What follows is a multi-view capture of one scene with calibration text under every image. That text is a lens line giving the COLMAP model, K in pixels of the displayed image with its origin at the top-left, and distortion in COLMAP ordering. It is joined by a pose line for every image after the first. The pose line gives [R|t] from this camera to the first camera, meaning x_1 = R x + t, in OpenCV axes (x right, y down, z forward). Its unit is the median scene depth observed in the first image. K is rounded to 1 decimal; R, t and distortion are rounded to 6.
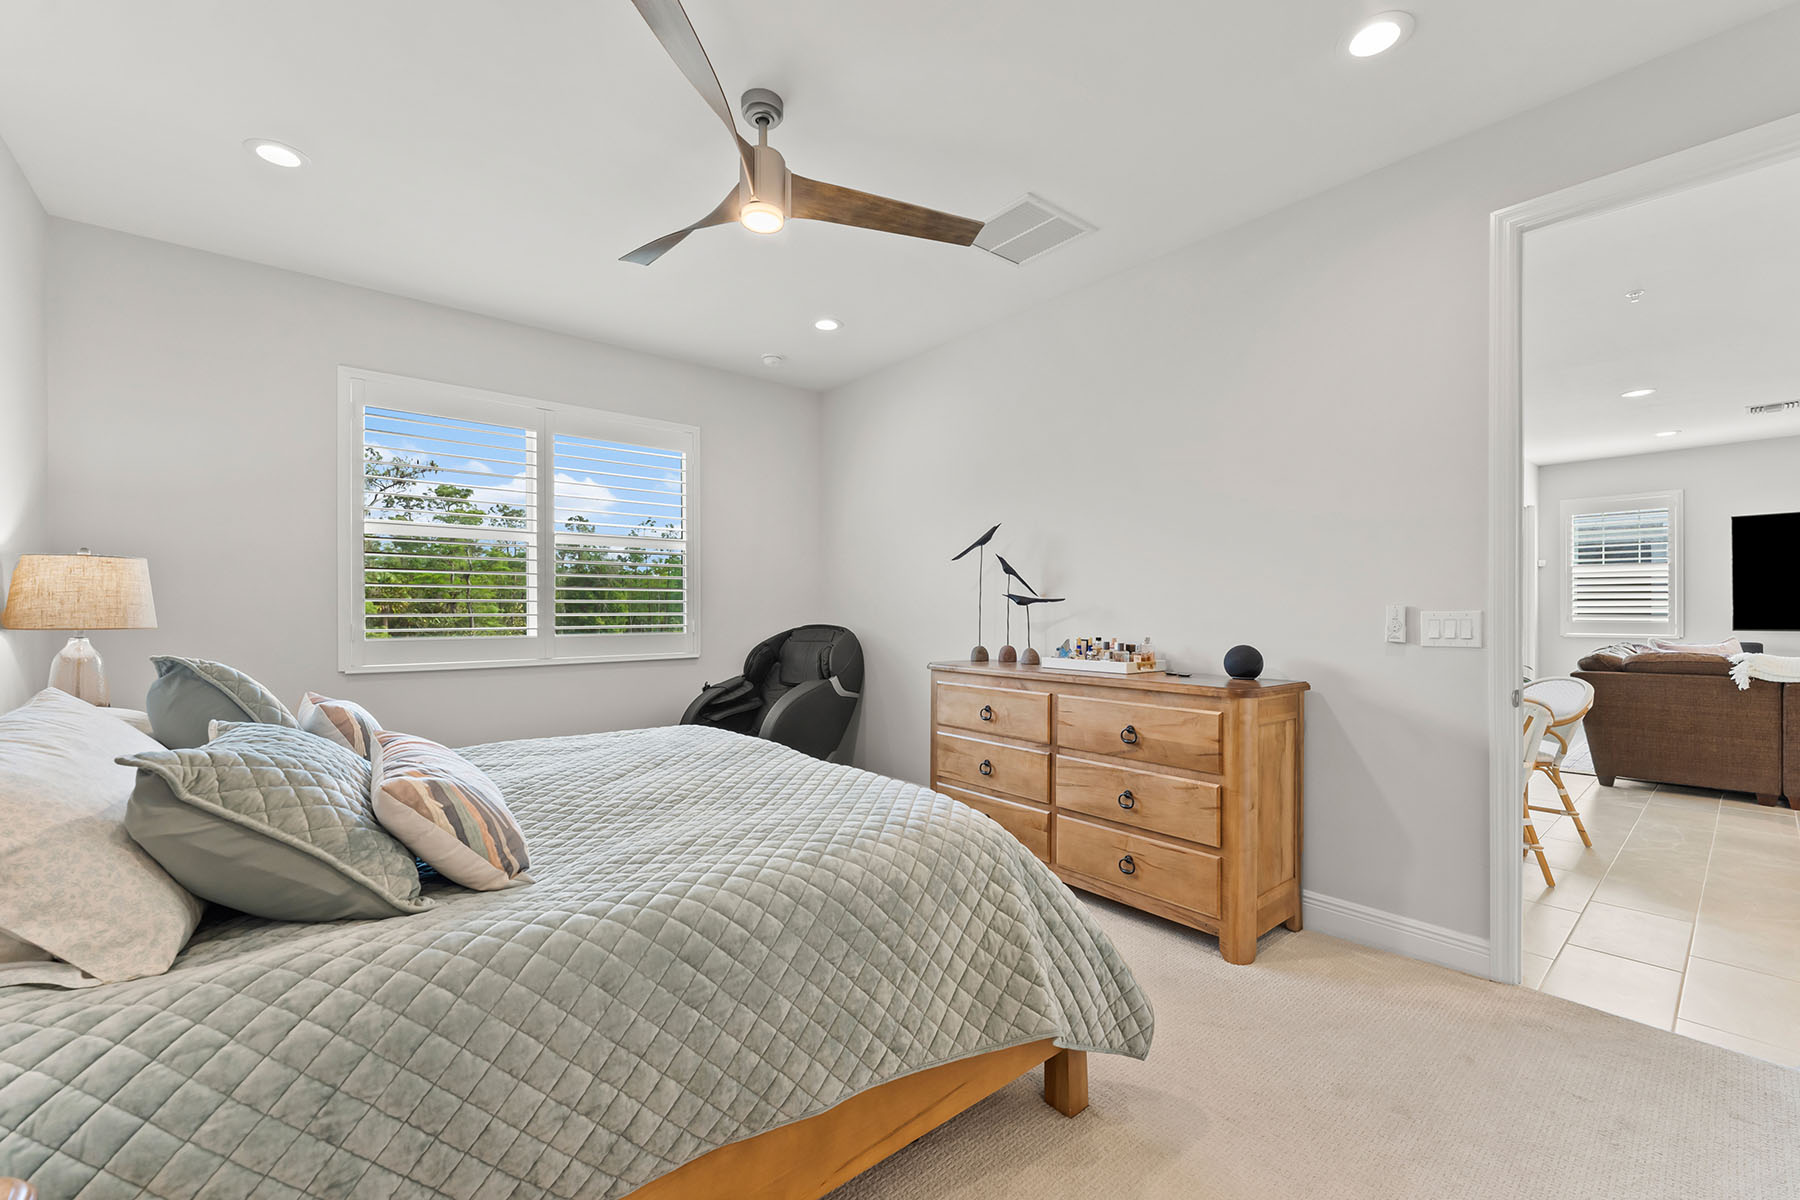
lens RADIAL K [[733.5, 0, 902.5], [0, 733.5, 602.6], [0, 0, 1]] dist [-0.007267, 0.000574]
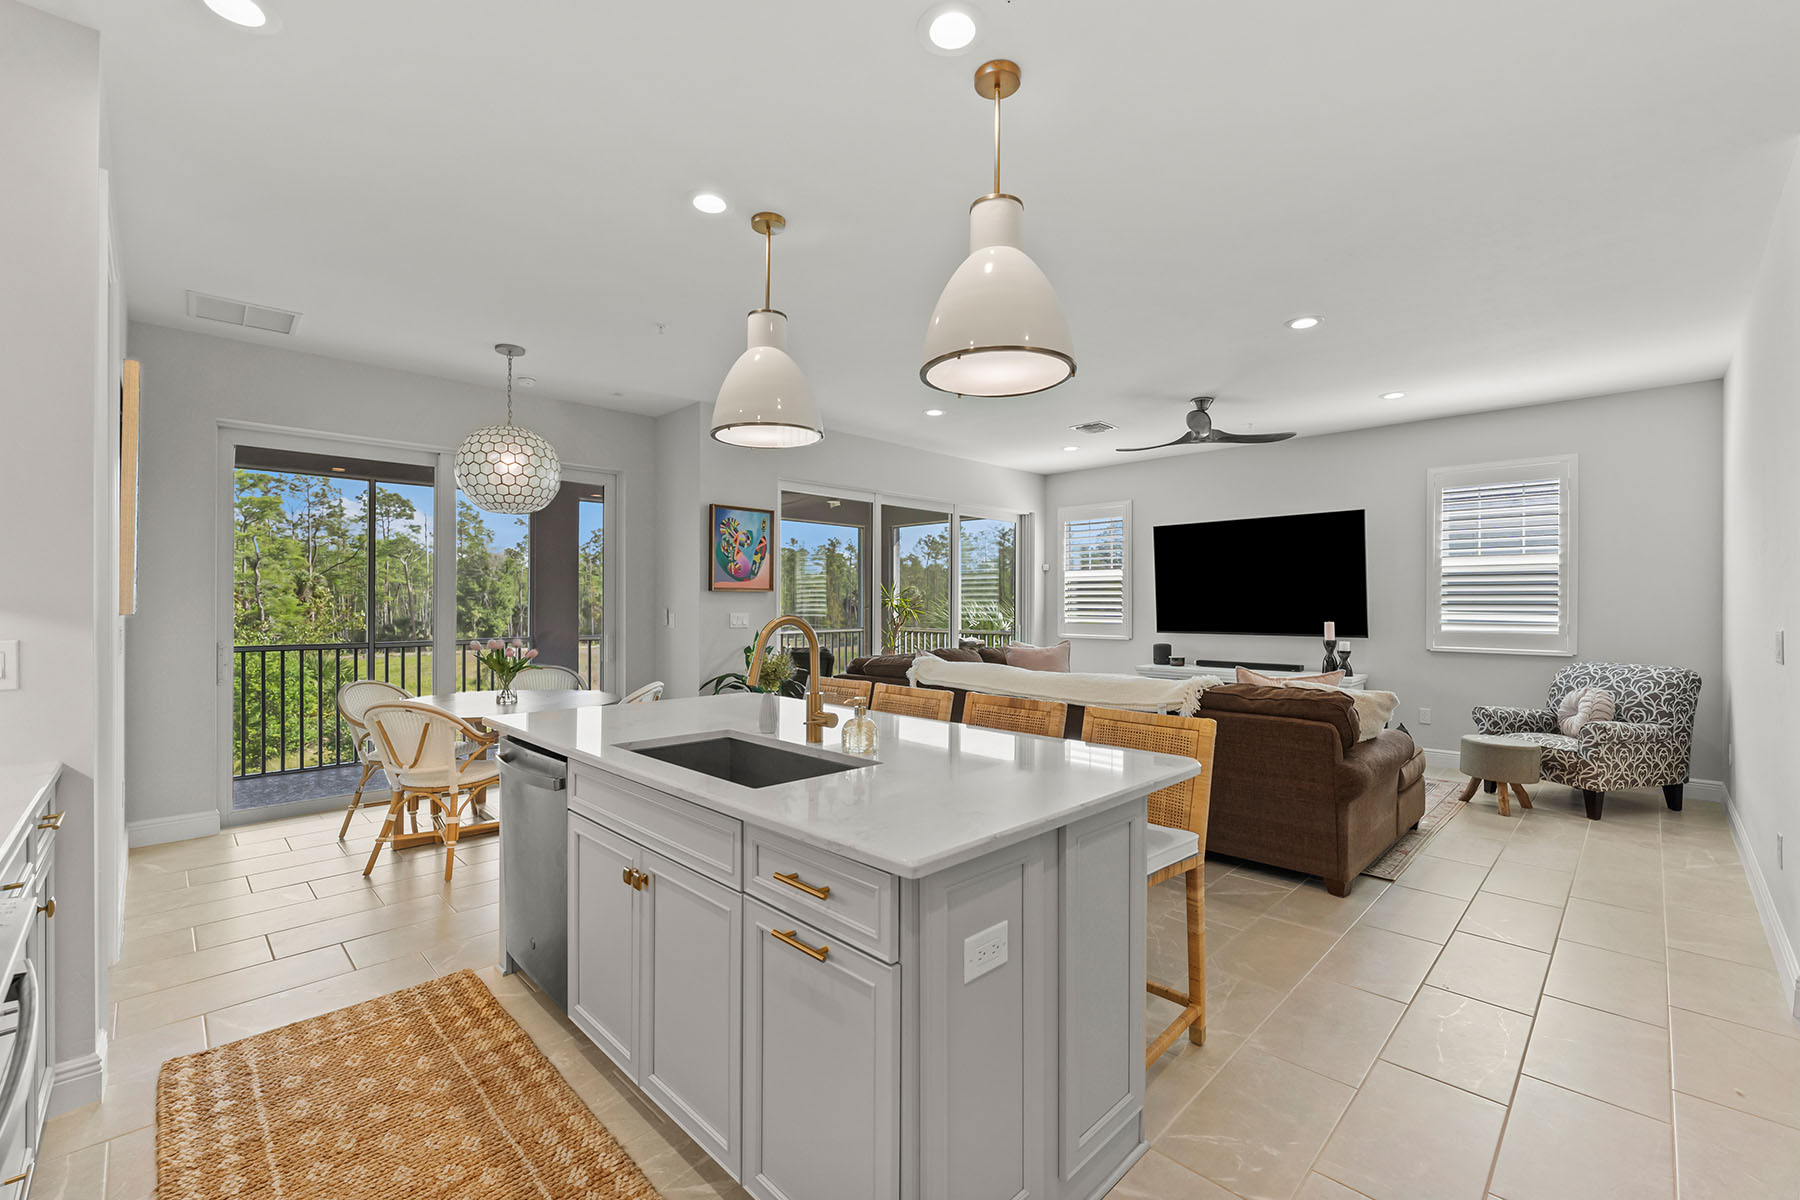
lens RADIAL K [[749.9, 0, 902.5], [0, 749.9, 603.5], [0, 0, 1]] dist [-0.001991, -0.000335]
pose [[0.996020, 0.002310, 0.089102, 0.975613], [-0.003421, 0.999918, 0.012314, -0.024474], [-0.089066, -0.012570, 0.995946, -0.106920]]
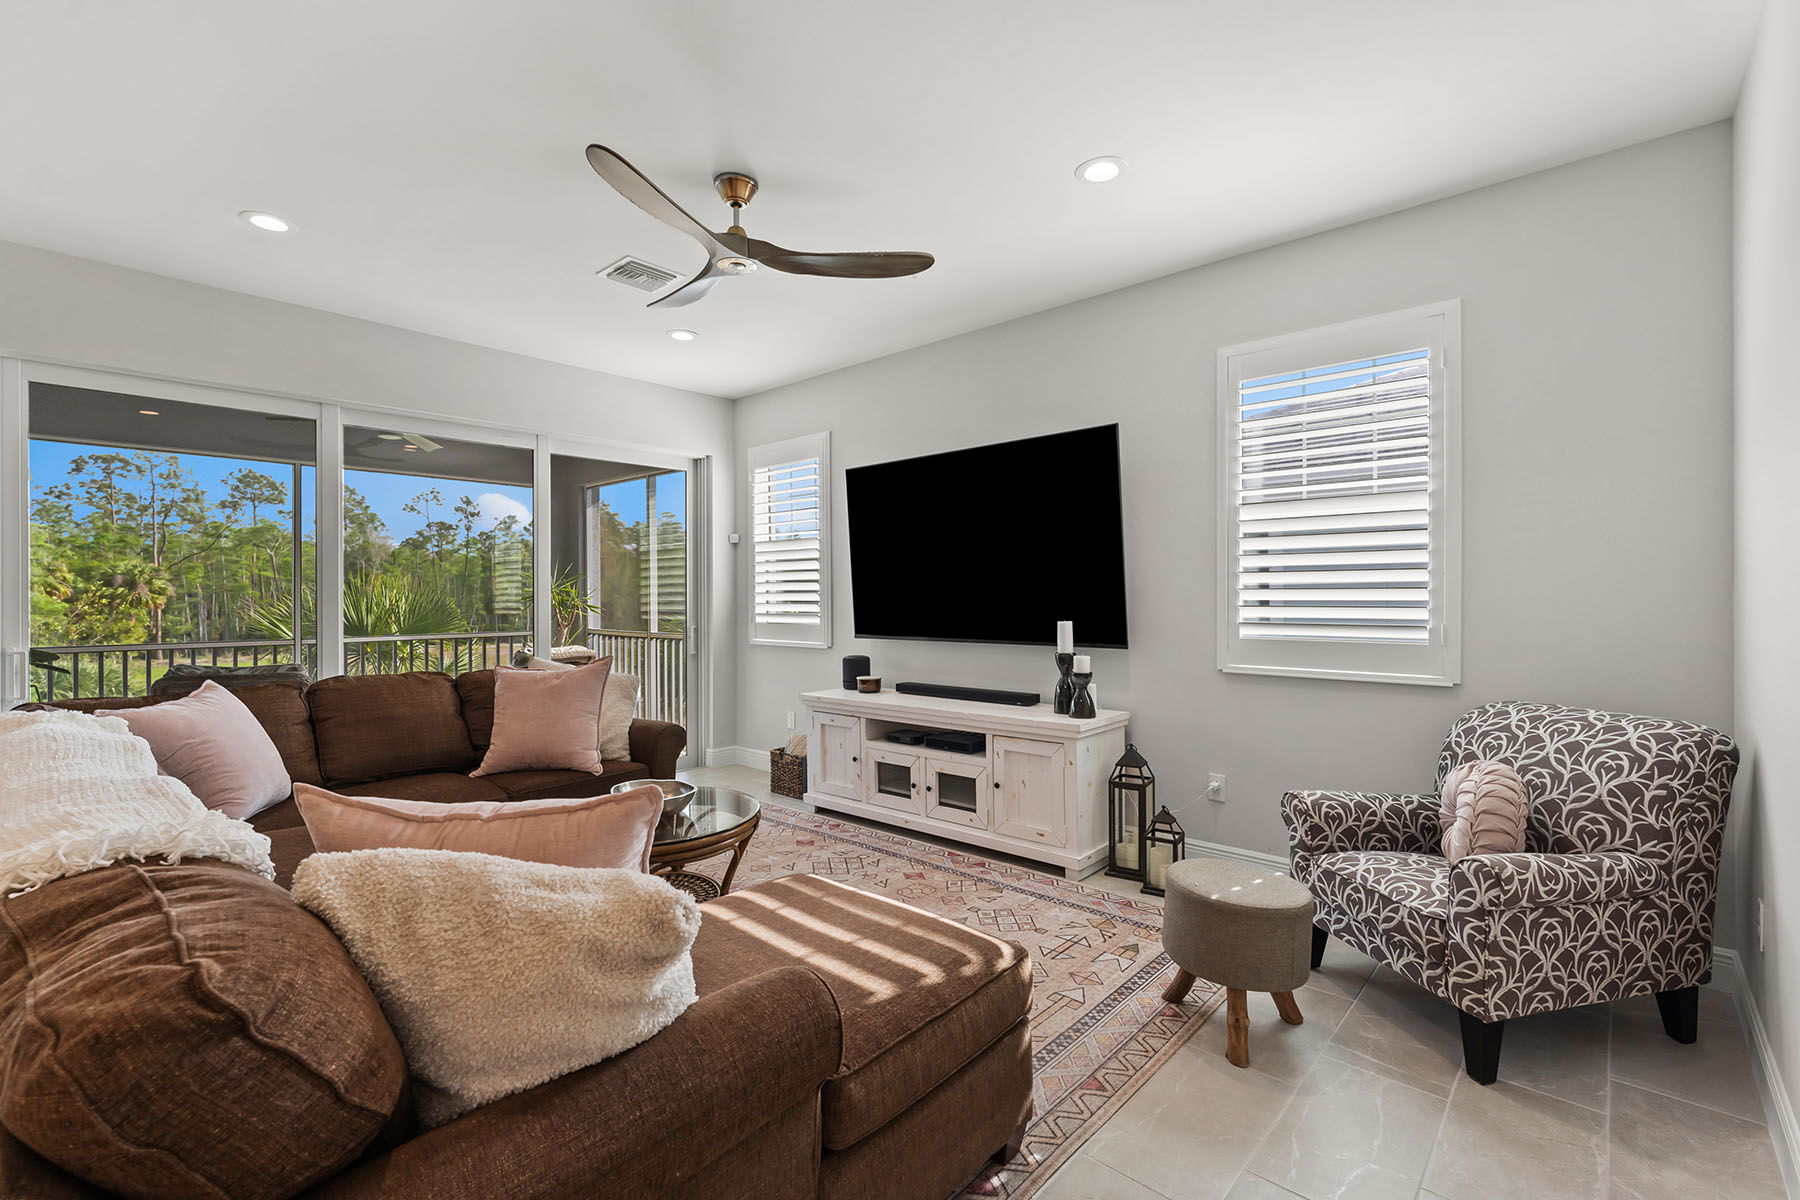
lens RADIAL K [[789.1, 0, 900.0], [0, 789.1, 600.0], [0, 0, 1]] dist [-0.001636, 0.000212]
pose [[0.990271, -0.004255, 0.139089, 1.579463], [0.001866, 0.999849, 0.017304, -0.013625], [-0.139142, -0.016876, 0.990129, 0.383056]]
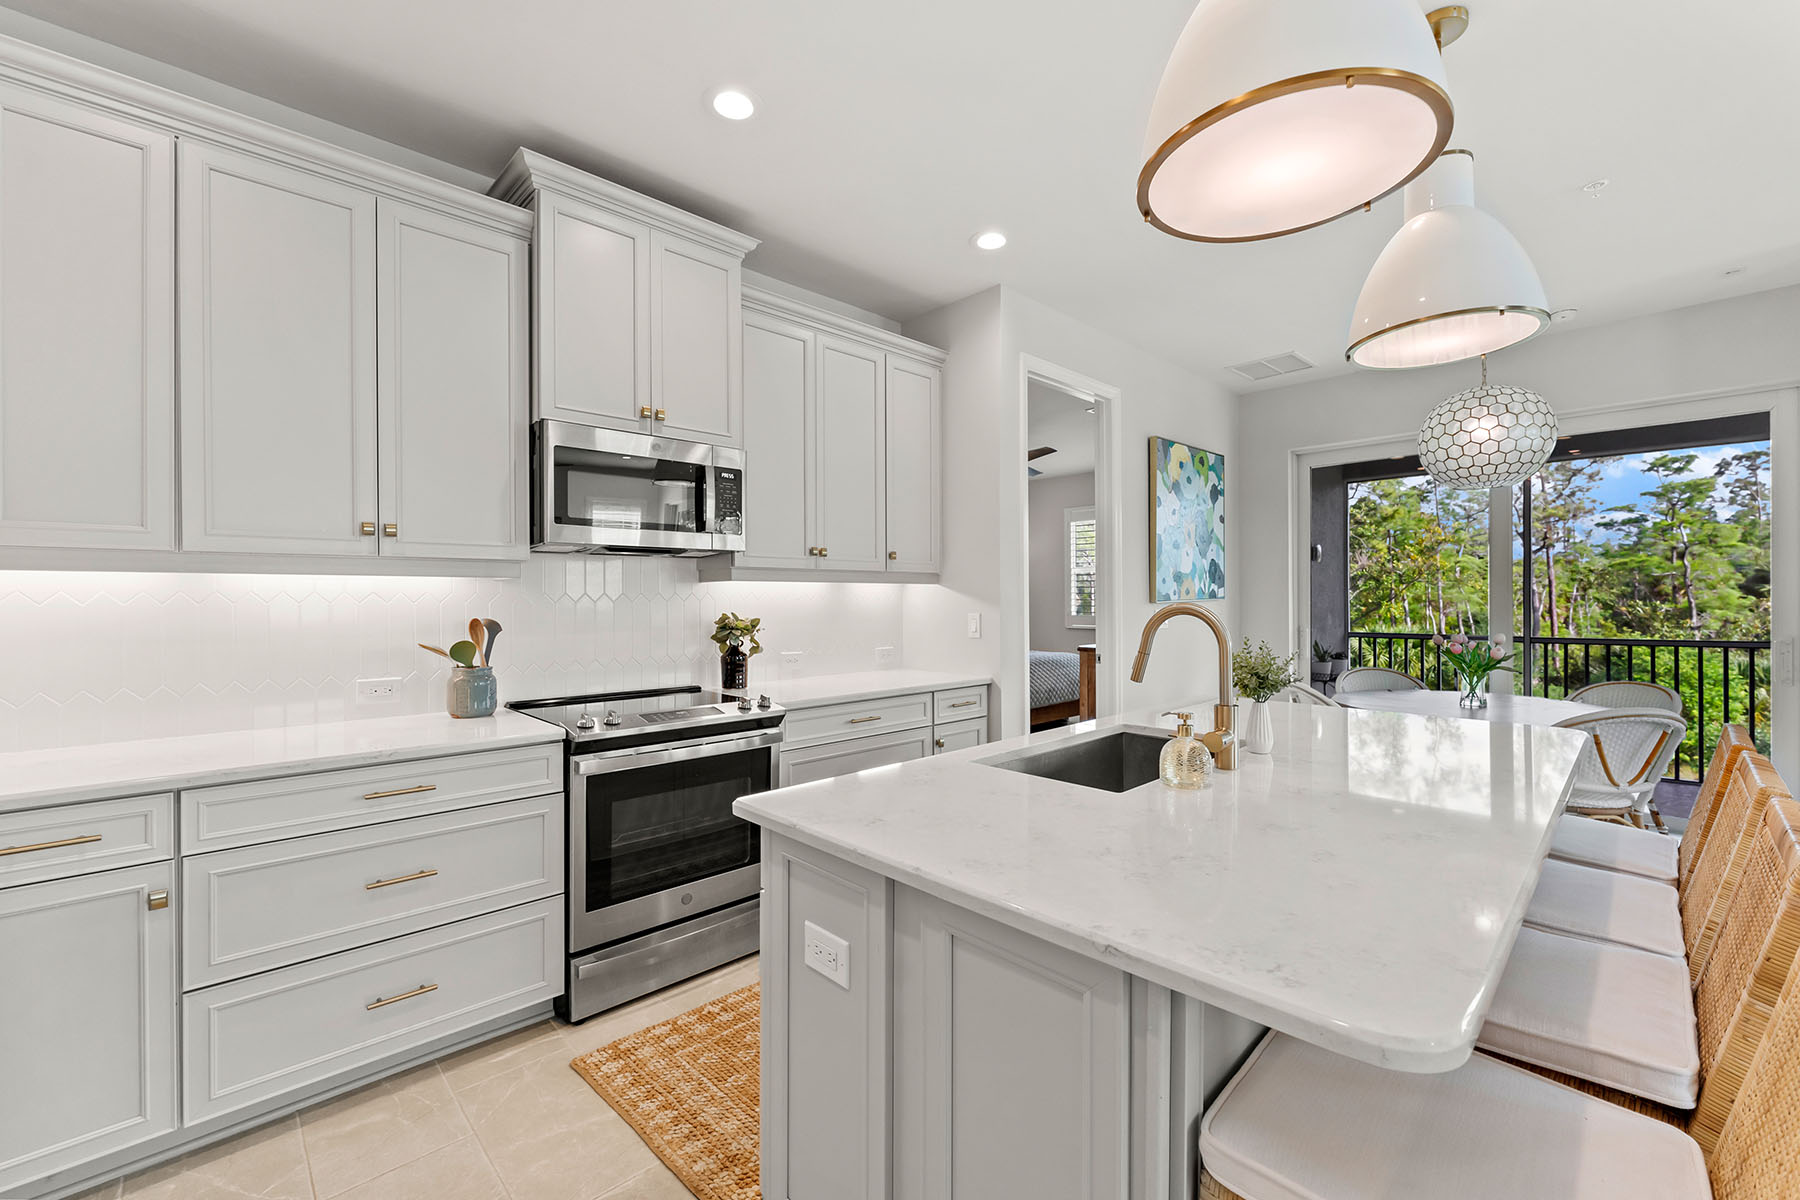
lens RADIAL K [[733.5, 0, 902.5], [0, 733.5, 602.6], [0, 0, 1]] dist [-0.007267, 0.000574]
pose [[0.072202, 0.000989, -0.997390, 1.300497], [0.018842, 0.999820, 0.002355, -0.013711], [0.997212, -0.018963, 0.072170, 0.188212]]
